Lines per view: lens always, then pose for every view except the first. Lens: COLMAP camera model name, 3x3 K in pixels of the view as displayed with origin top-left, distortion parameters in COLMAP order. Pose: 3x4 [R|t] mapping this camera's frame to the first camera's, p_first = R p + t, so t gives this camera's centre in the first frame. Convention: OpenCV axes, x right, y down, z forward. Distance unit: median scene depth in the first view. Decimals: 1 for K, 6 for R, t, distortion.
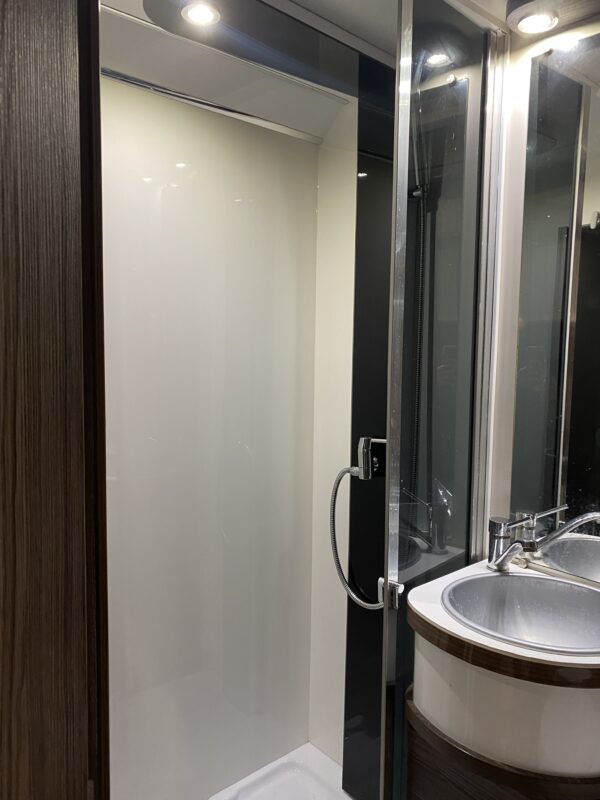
lens RADIAL K [[613.1, 0, 299.3], [0, 613.1, 400.6], [0, 0, 1]] dist [0.011624, -0.011477]
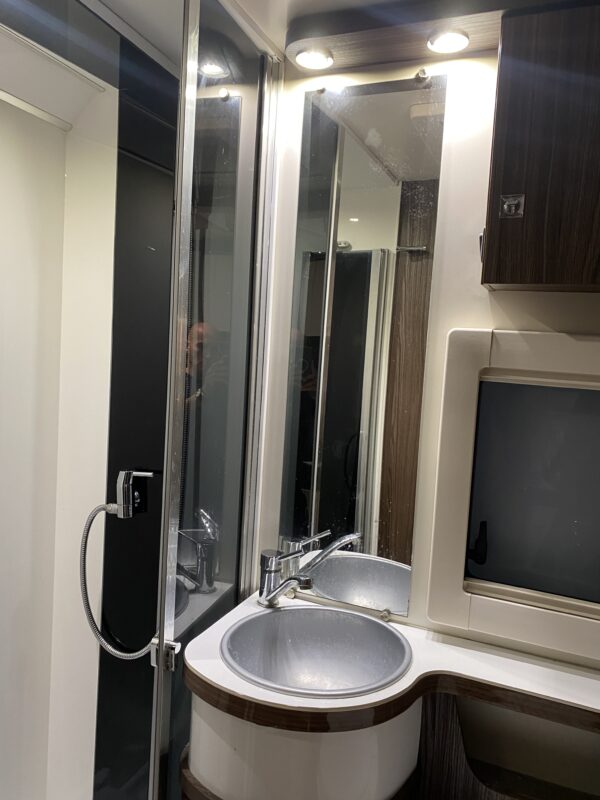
lens RADIAL K [[613.1, 0, 301.7], [0, 613.1, 396.2], [0, 0, 1]] dist [0.011624, -0.011477]
pose [[0.901866, 0.008258, 0.431937, -0.055661], [-0.008900, 0.999960, -0.000534, -0.057703], [-0.431924, -0.003362, 0.901904, 0.092592]]
